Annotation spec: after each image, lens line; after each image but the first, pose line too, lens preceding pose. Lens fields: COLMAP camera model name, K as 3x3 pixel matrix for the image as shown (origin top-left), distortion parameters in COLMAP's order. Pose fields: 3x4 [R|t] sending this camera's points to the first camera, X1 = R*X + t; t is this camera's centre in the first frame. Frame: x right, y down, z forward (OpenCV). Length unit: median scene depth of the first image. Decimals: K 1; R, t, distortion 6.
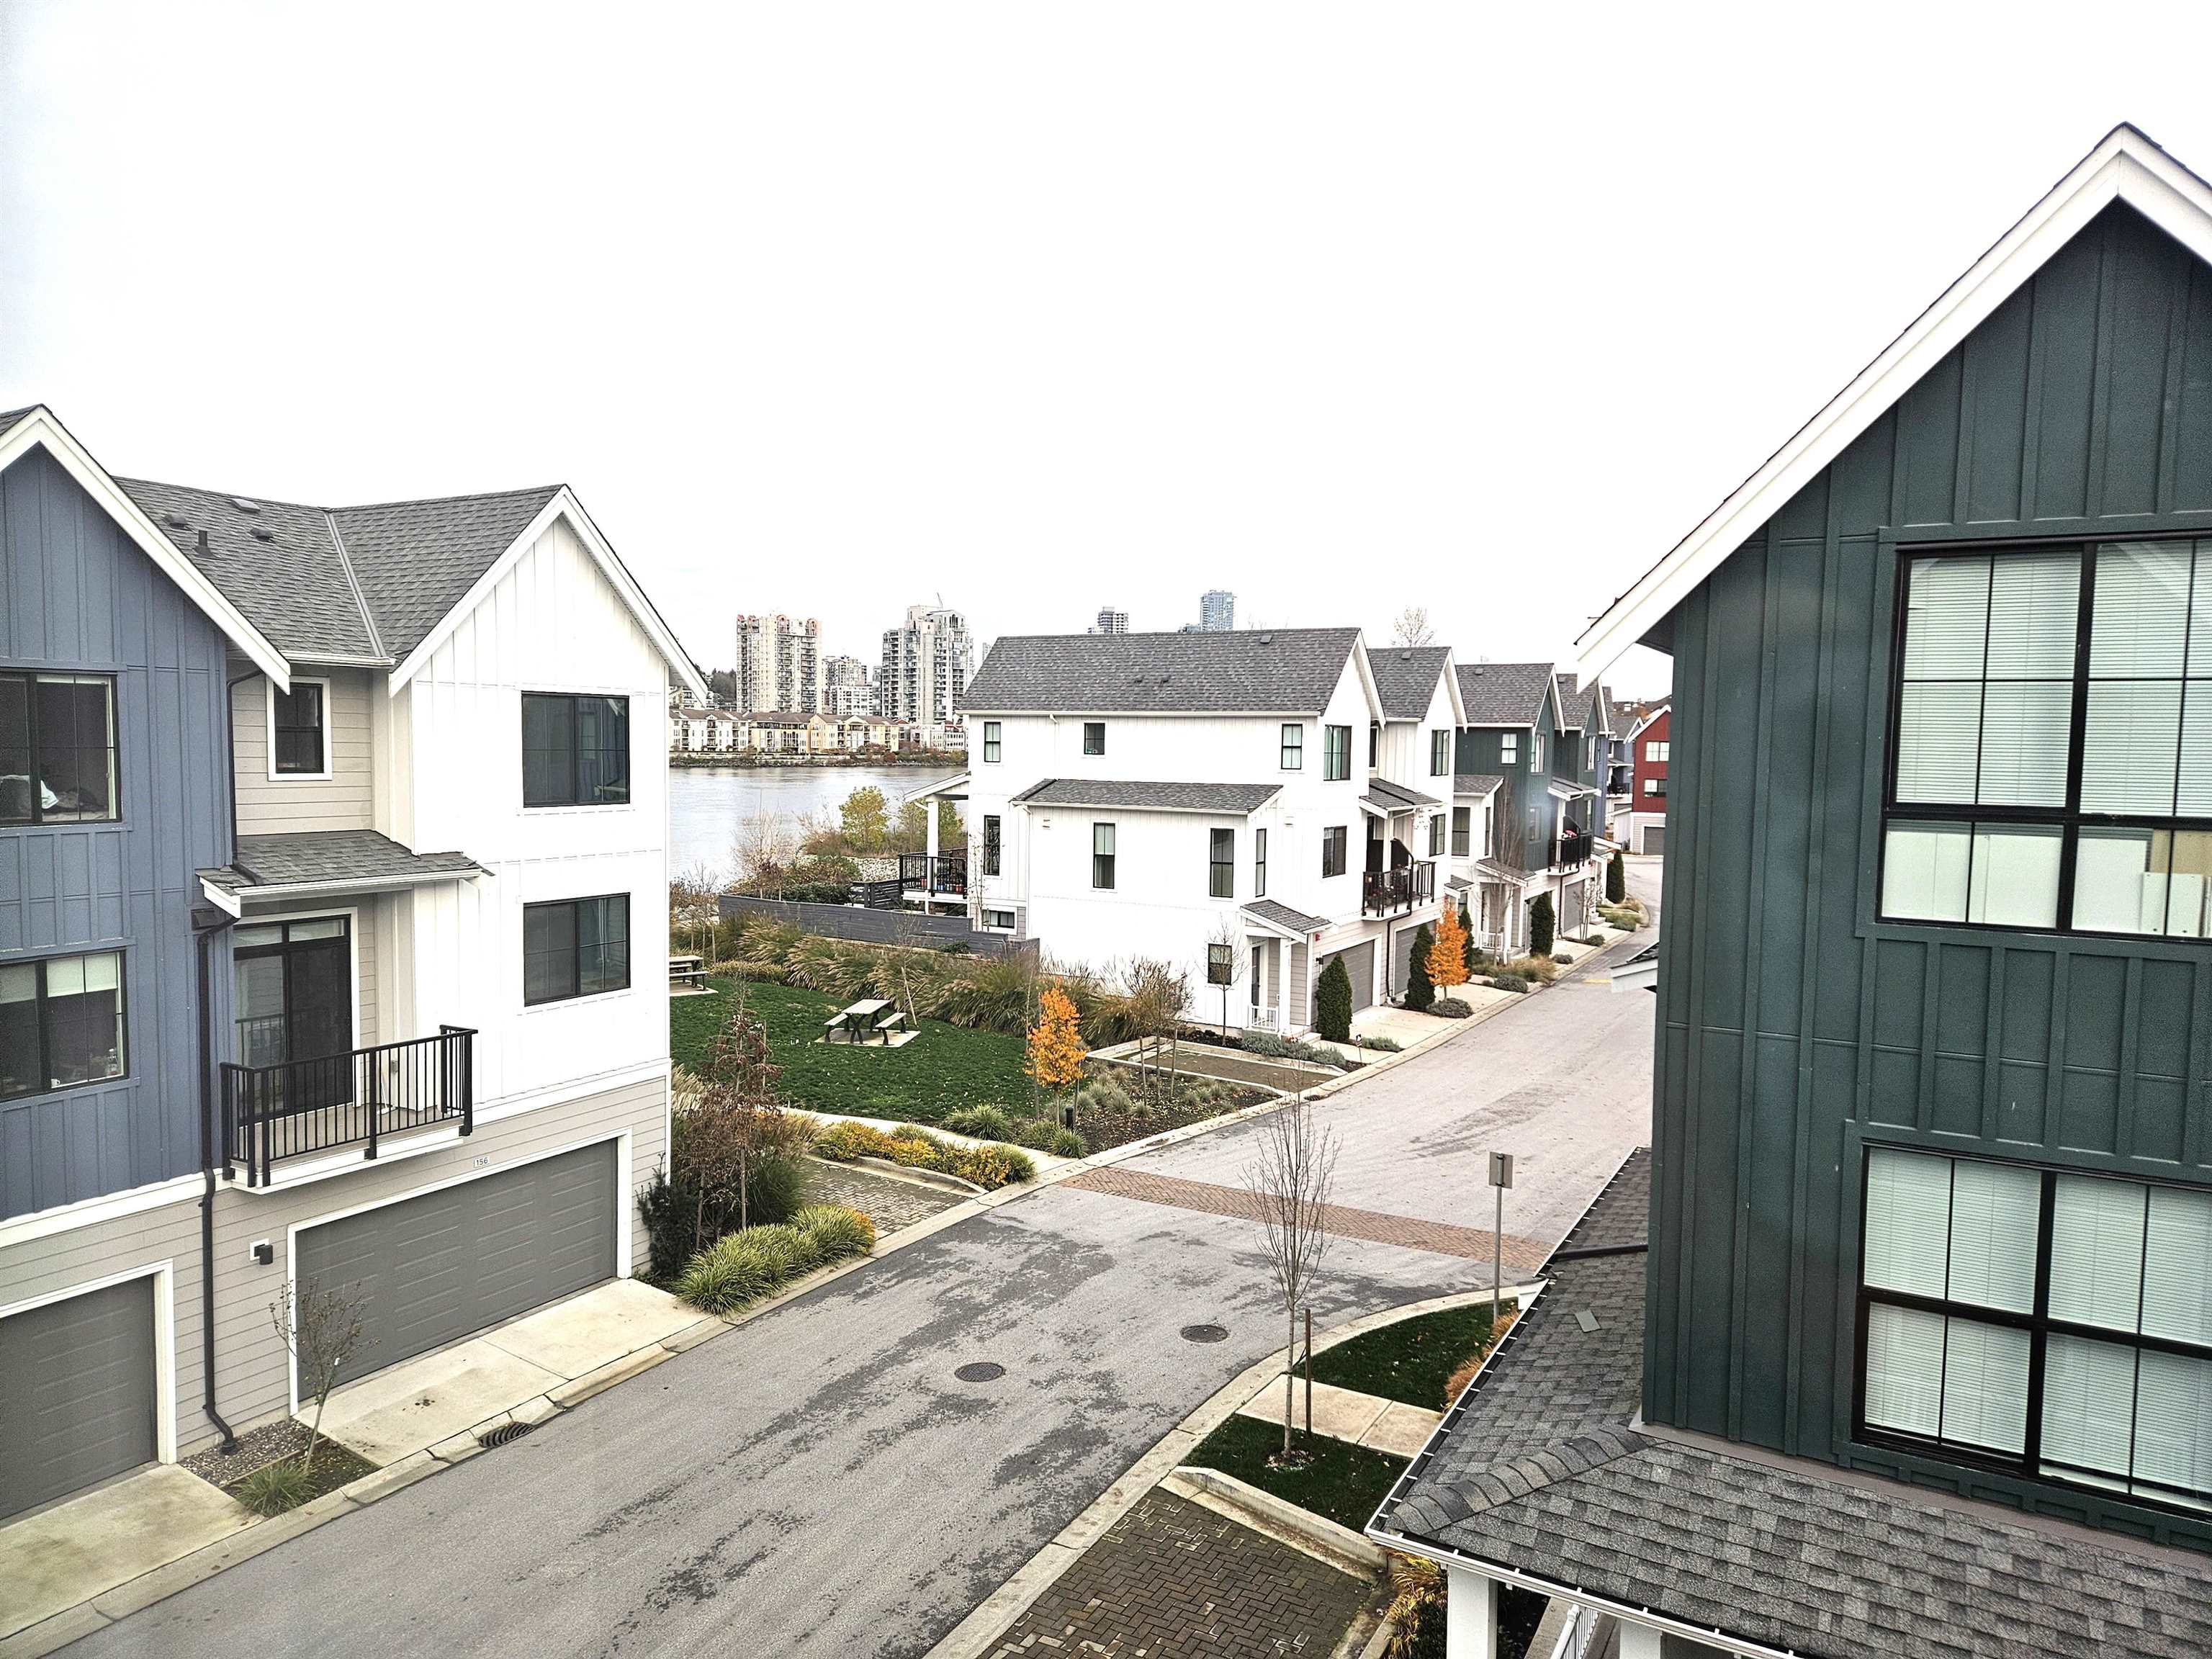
lens RADIAL K [[1458.6, 0, 1100.0], [0, 1458.6, 832.1], [0, 0, 1]] dist [0.065540, -0.046080]
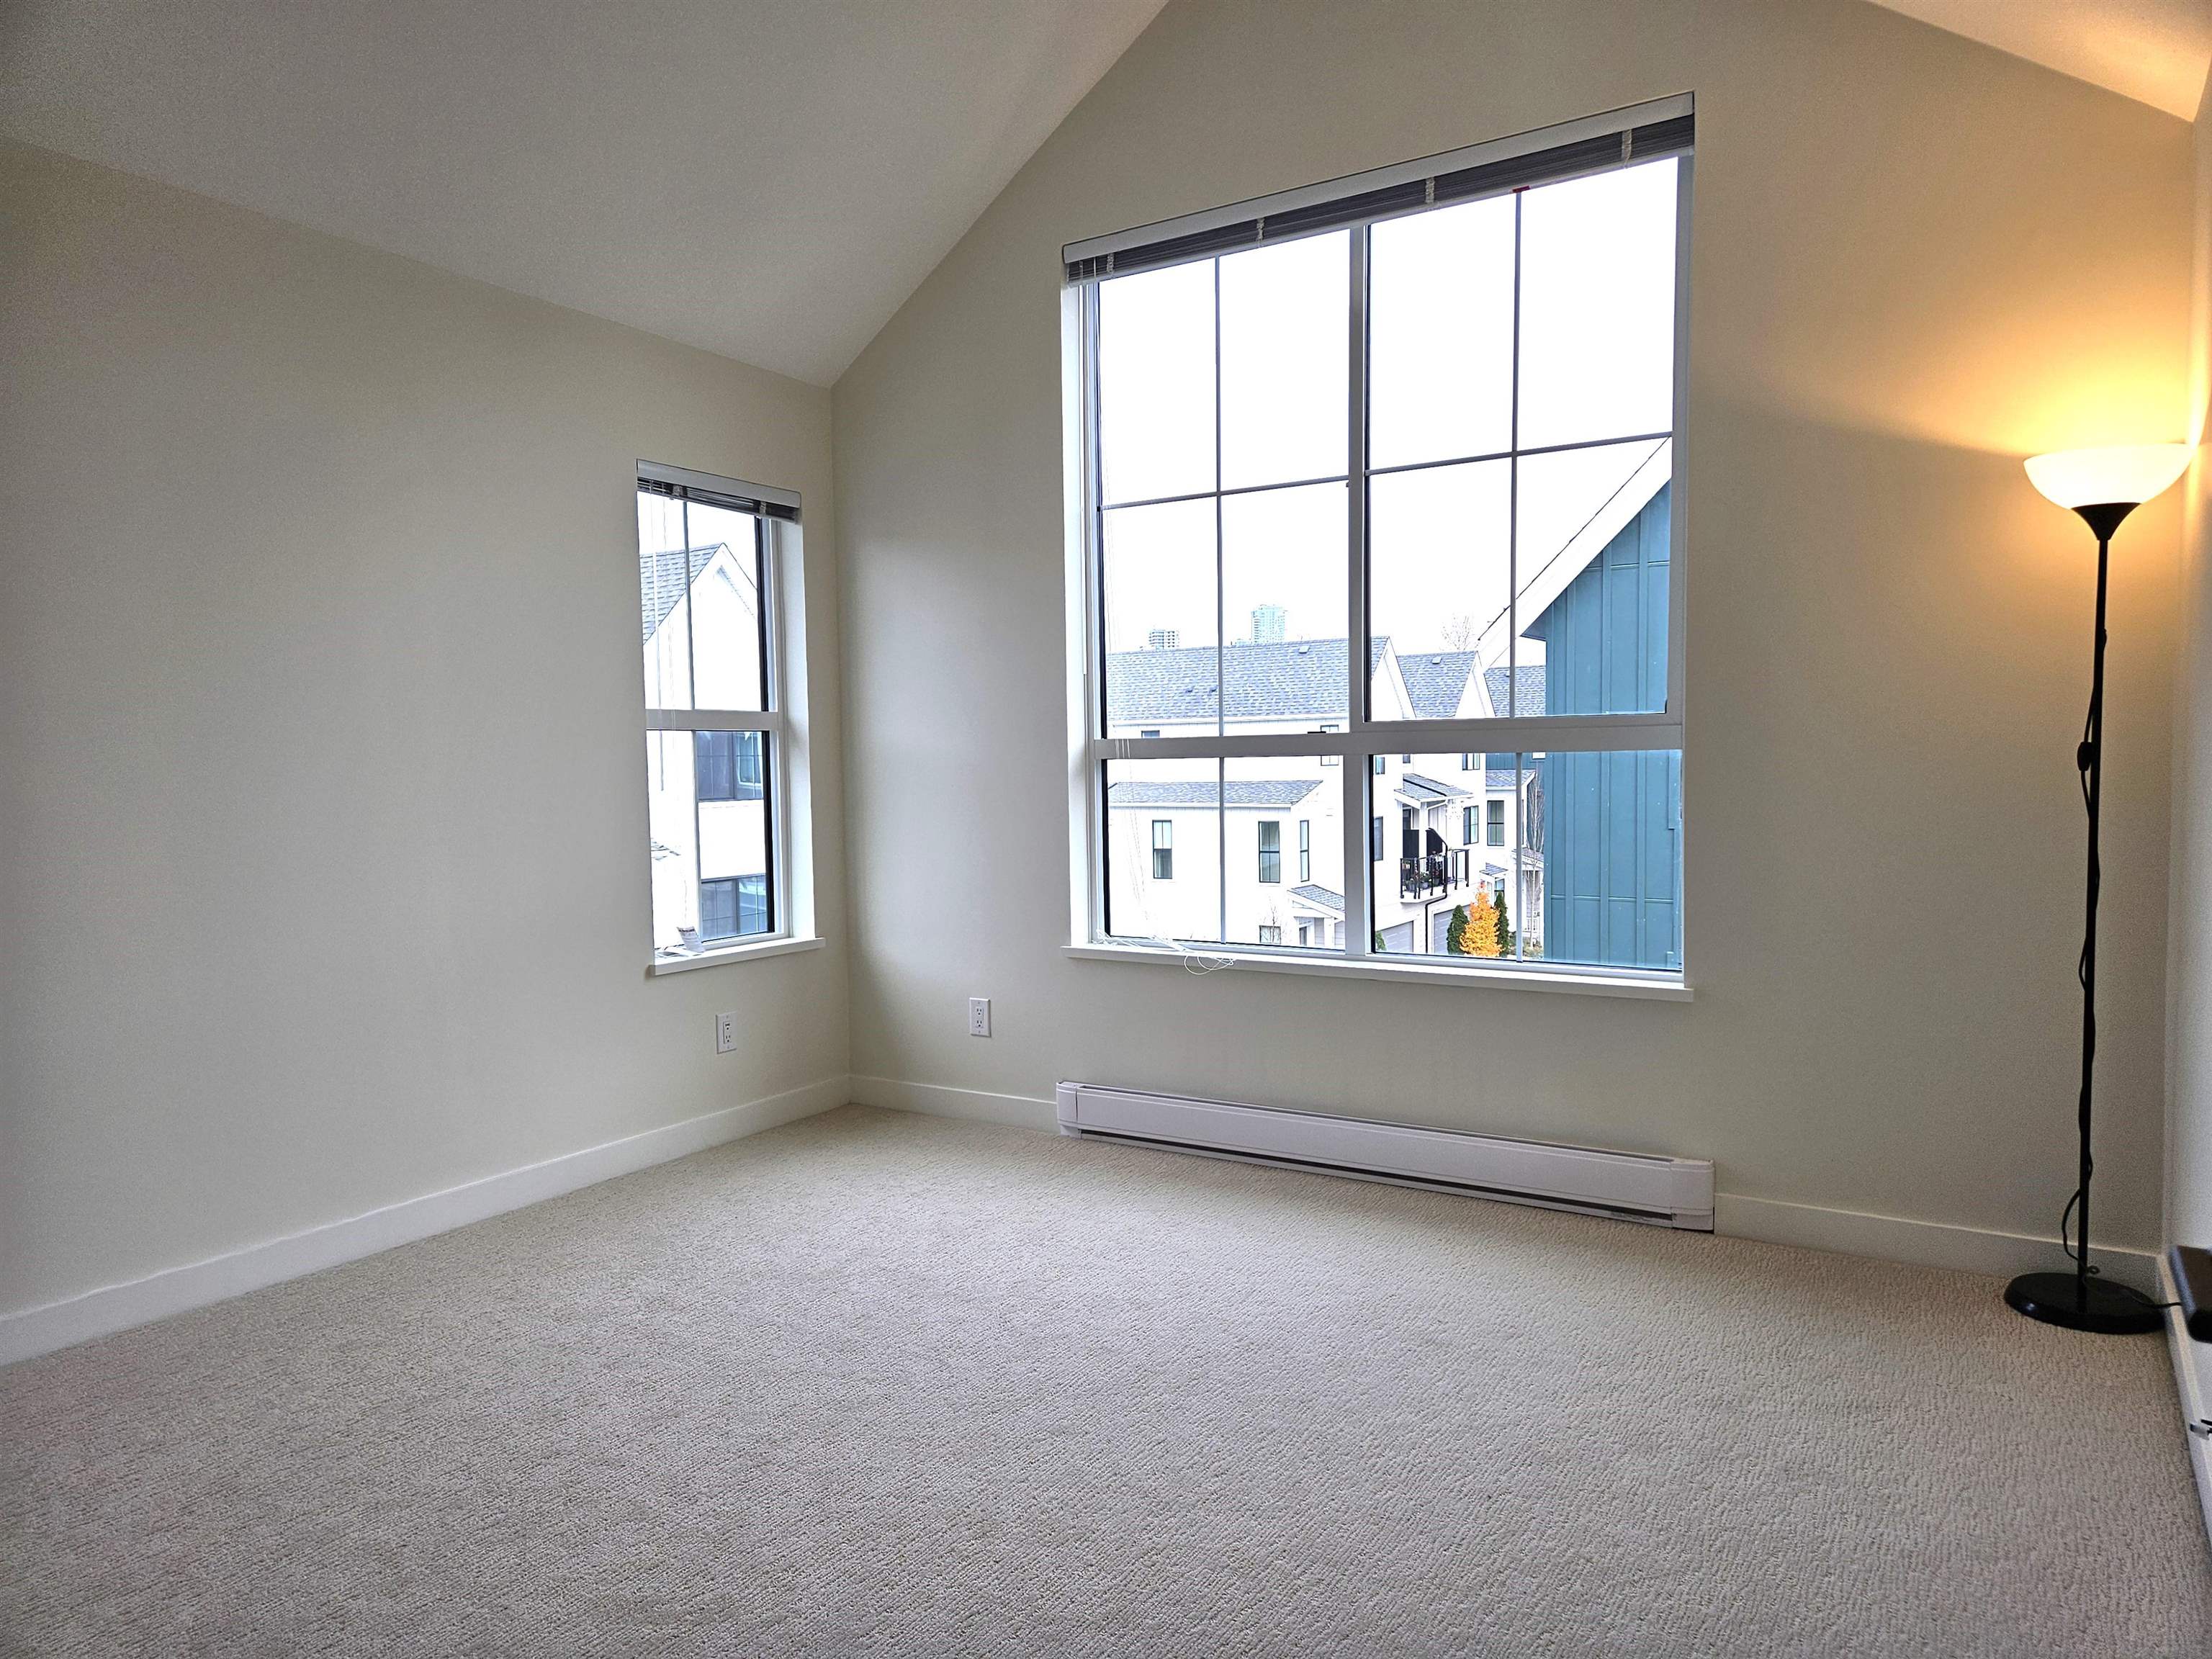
lens RADIAL K [[1458.6, 0, 1089.6], [0, 1458.6, 843.0], [0, 0, 1]] dist [0.065540, -0.046080]
pose [[0.998598, -0.029639, -0.043859, -0.003322], [0.029374, 0.999546, -0.006673, 0.015876], [0.044037, 0.005375, 0.999015, -0.100027]]
